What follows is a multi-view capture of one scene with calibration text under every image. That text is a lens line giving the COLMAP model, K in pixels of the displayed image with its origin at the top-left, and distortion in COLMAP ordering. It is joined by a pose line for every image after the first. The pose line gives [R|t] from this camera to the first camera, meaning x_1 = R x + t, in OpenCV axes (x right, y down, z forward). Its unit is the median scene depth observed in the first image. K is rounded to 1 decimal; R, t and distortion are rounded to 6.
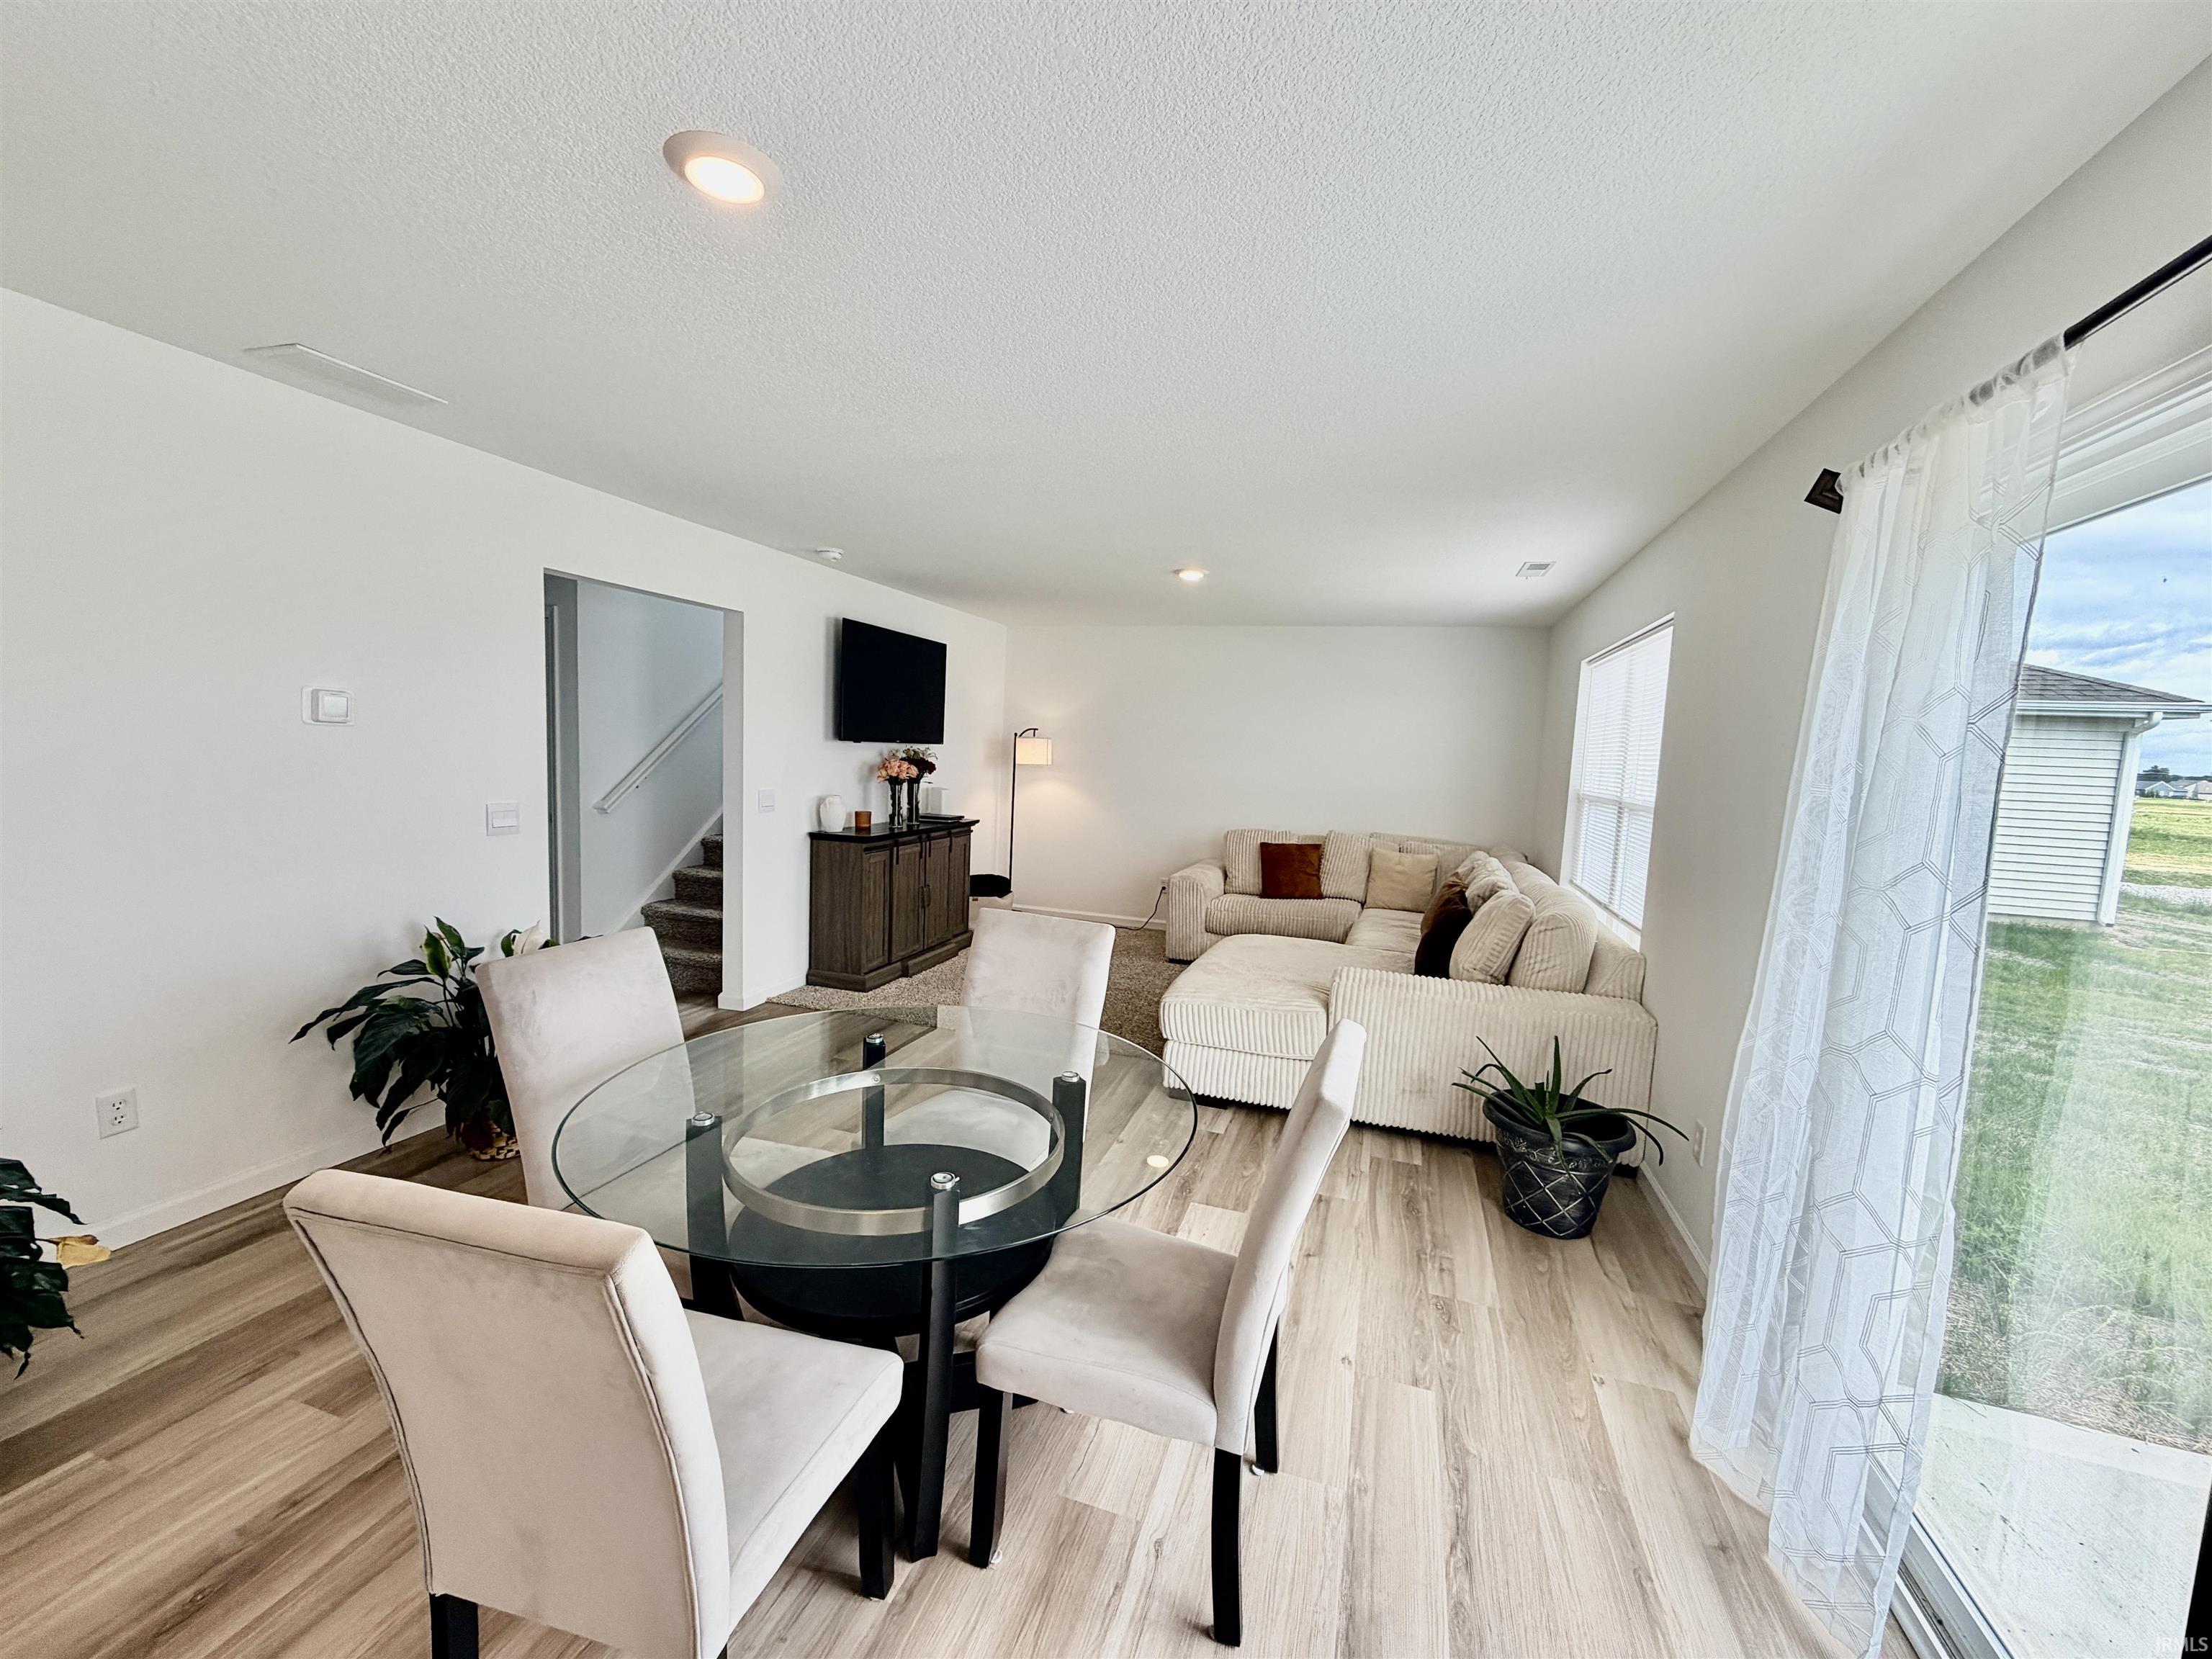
lens RADIAL K [[896.7, 0, 1102.6], [0, 896.7, 827.2], [0, 0, 1]] dist [0.000337, -0.000157]
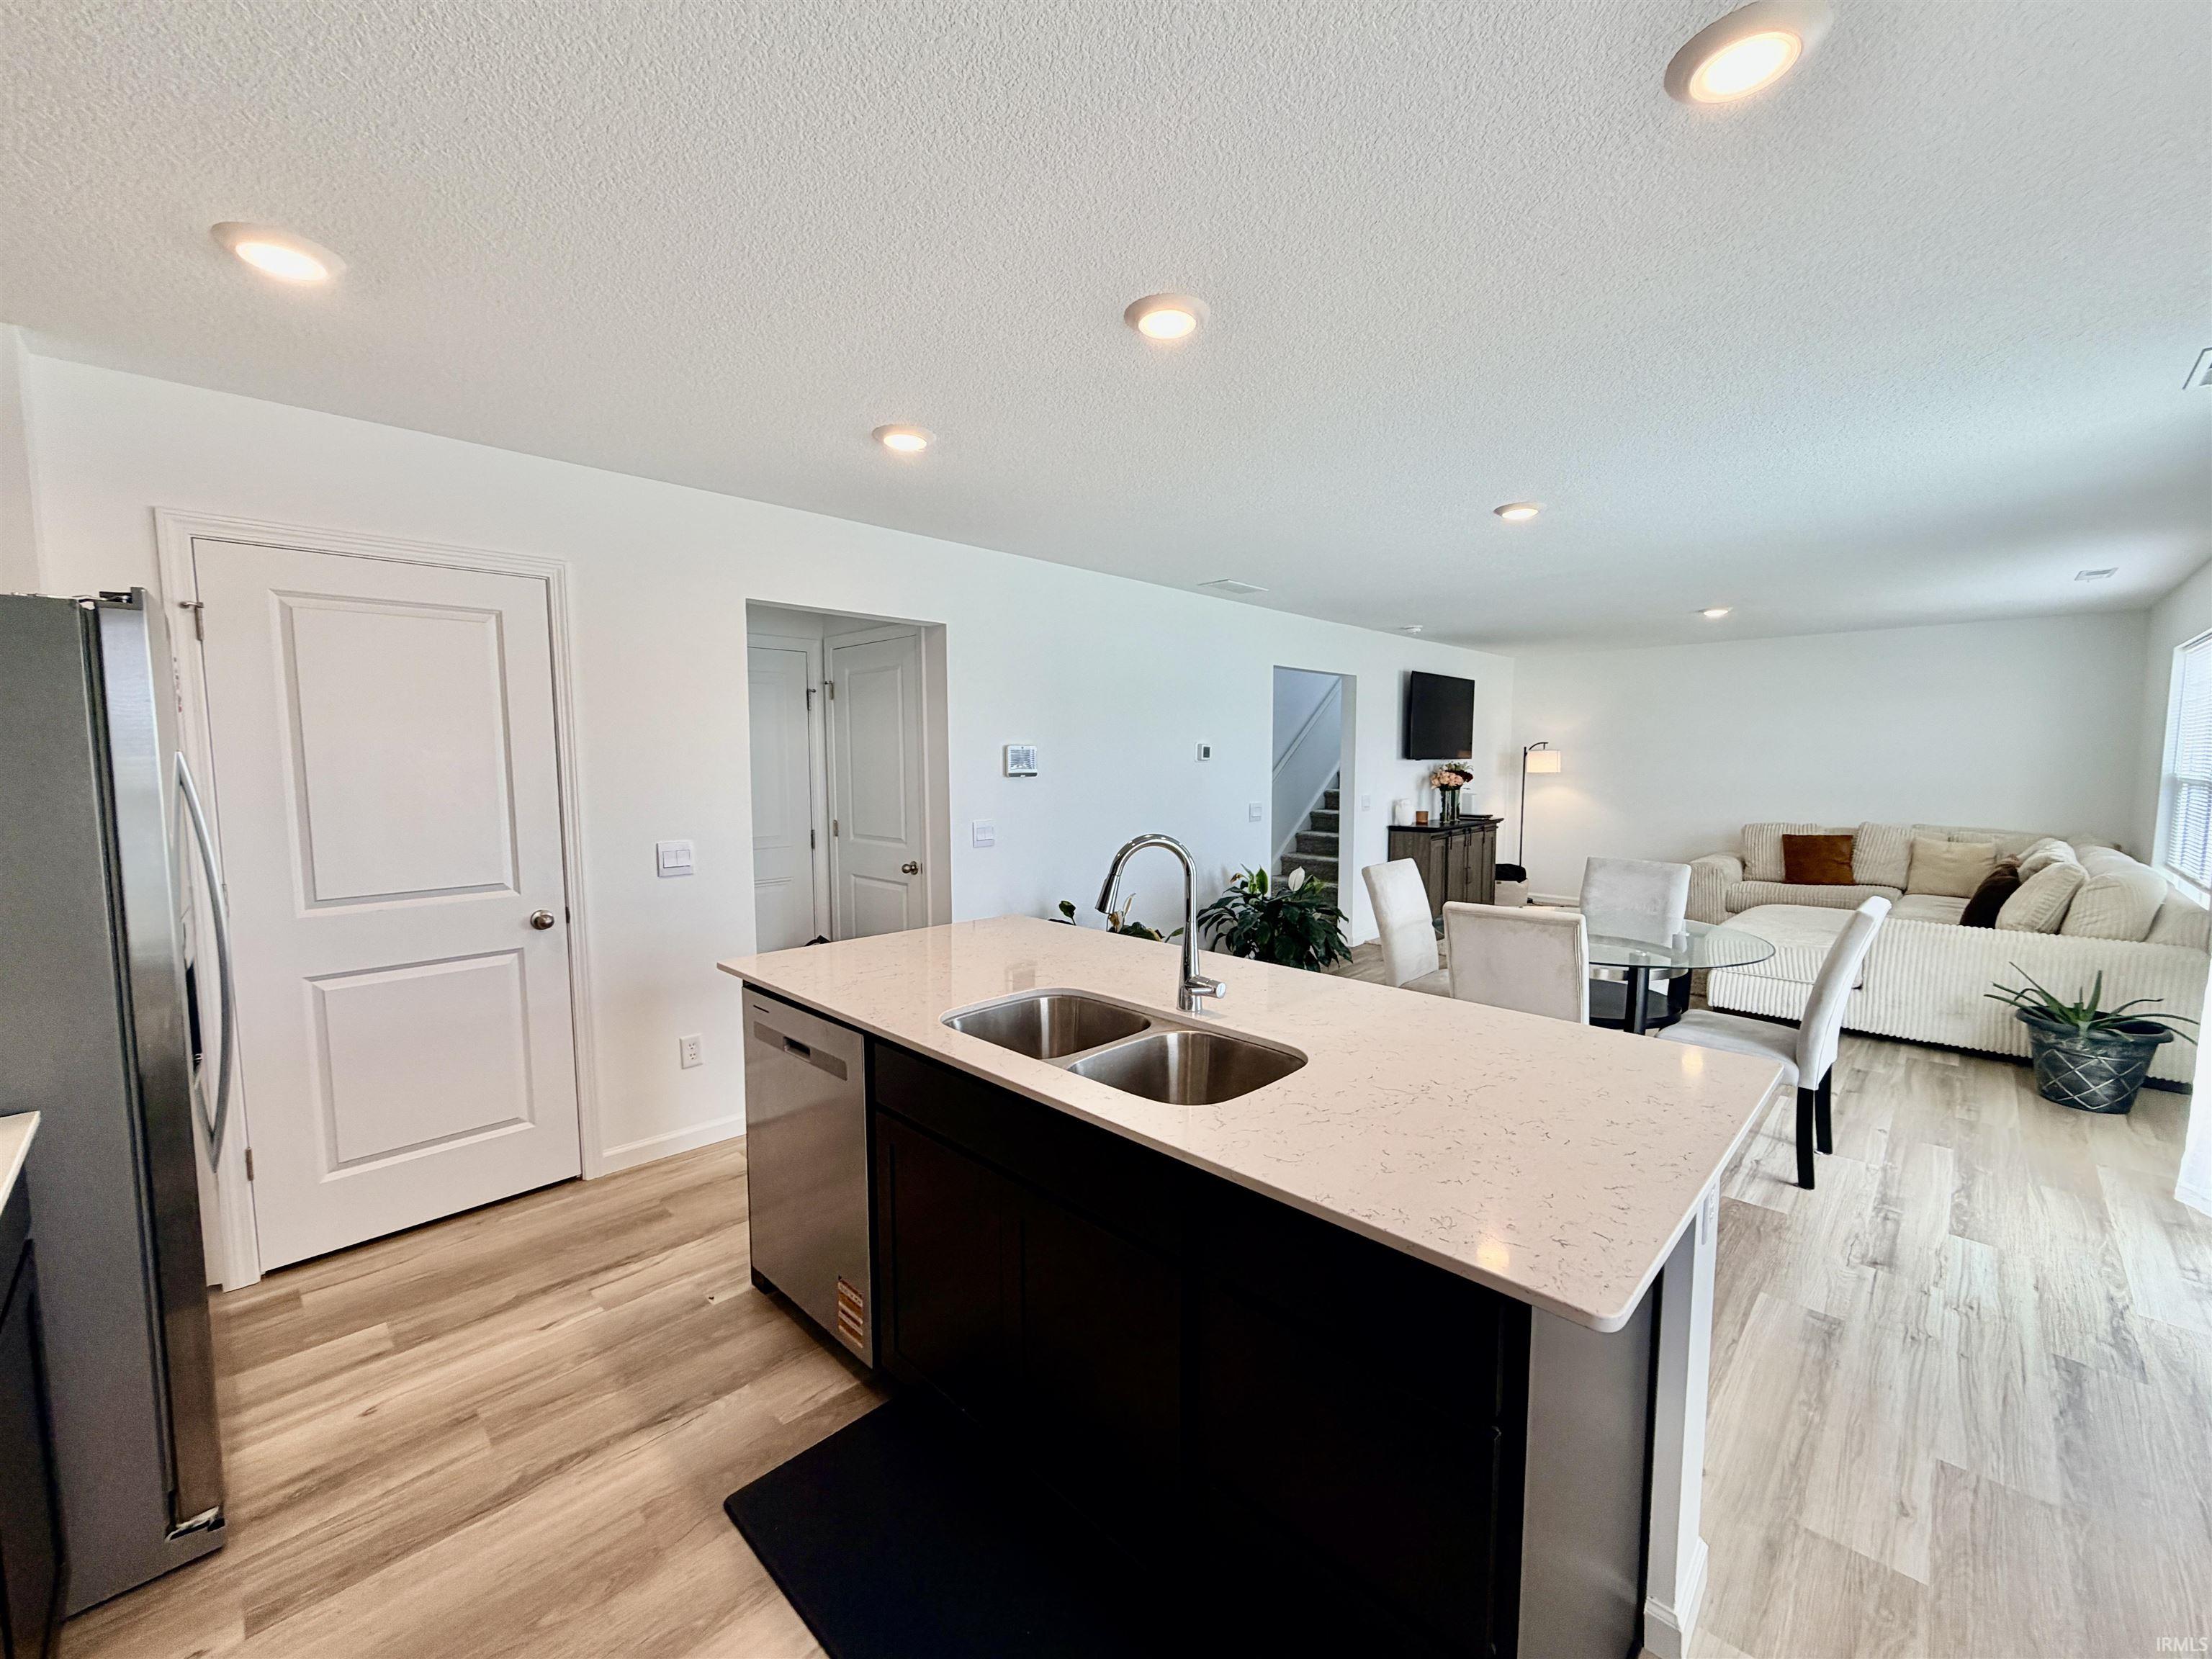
lens RADIAL K [[883.7, 0, 1105.2], [0, 883.7, 832.9], [0, 0, 1]] dist [0.001292, -0.000574]
pose [[0.896222, -0.008777, -0.443519, -0.105074], [0.002450, 0.999887, -0.014838, 0.034392], [0.443599, 0.012211, 0.896142, -0.409050]]
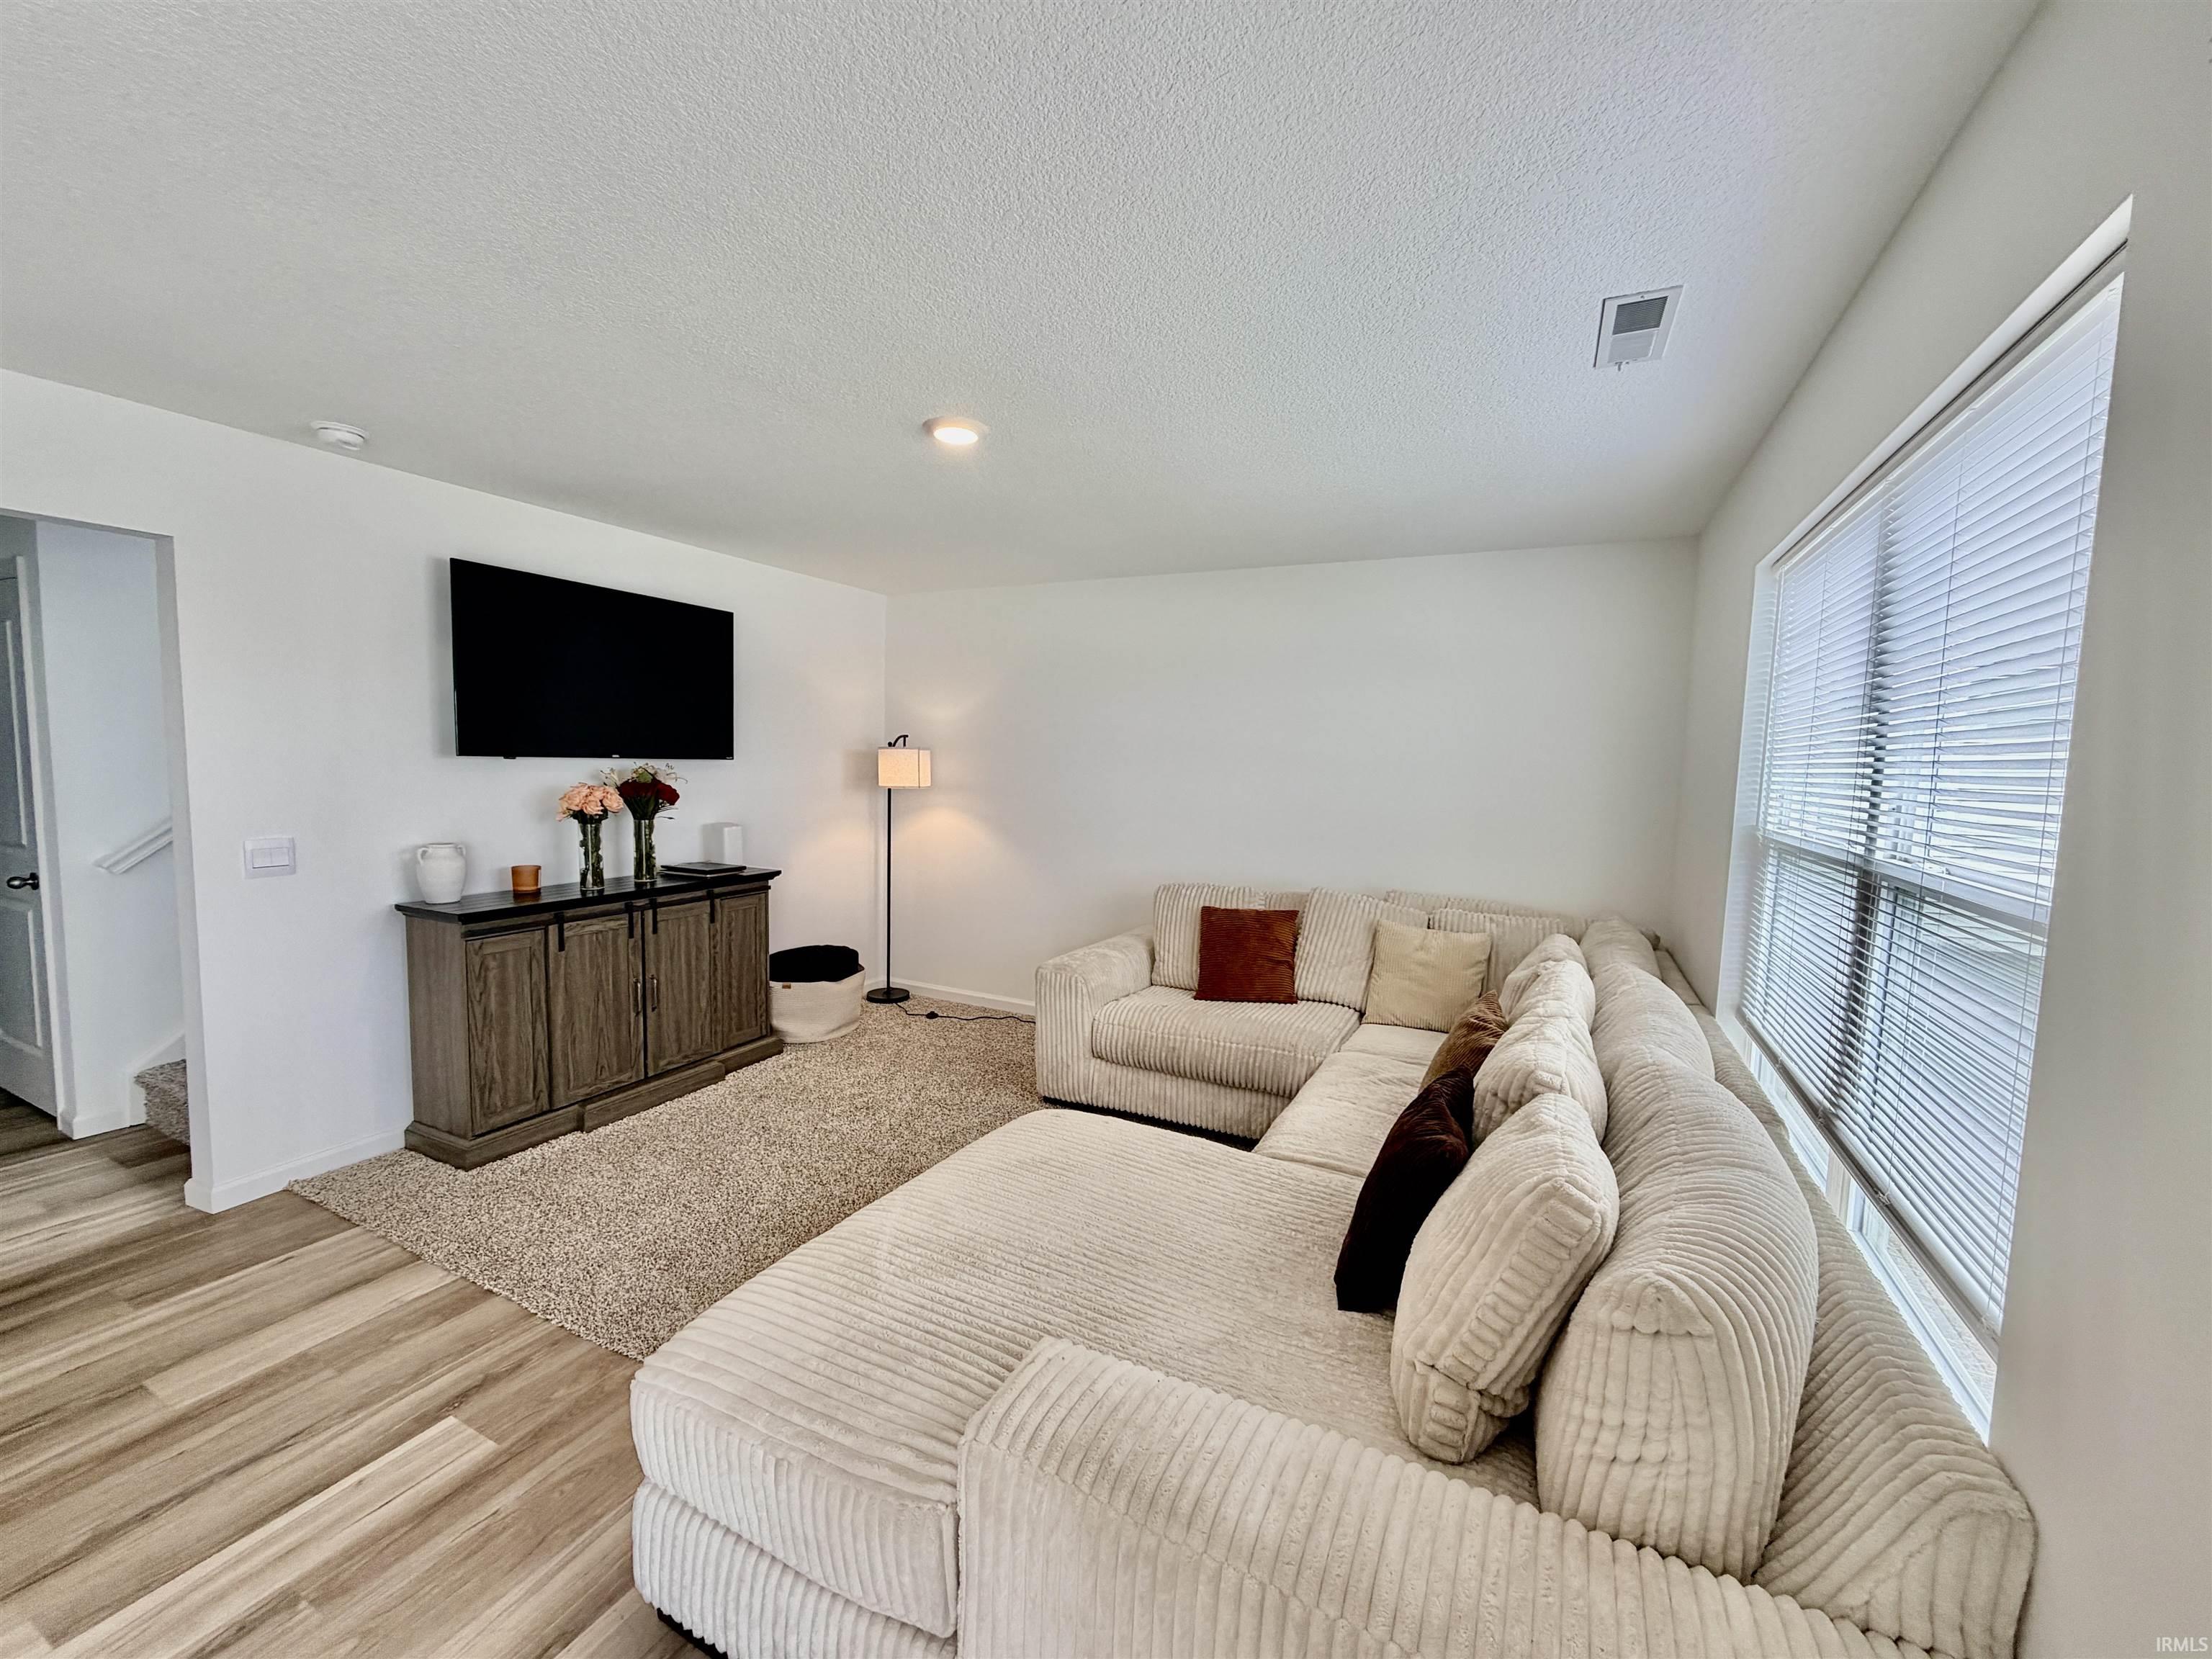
lens RADIAL K [[883.7, 0, 1105.2], [0, 883.7, 832.9], [0, 0, 1]] dist [0.001292, -0.000574]
pose [[0.989646, -0.004903, -0.143447, 0.233319], [0.003440, 0.999940, -0.010448, -0.033903], [0.143490, 0.009846, 0.989603, 0.442075]]
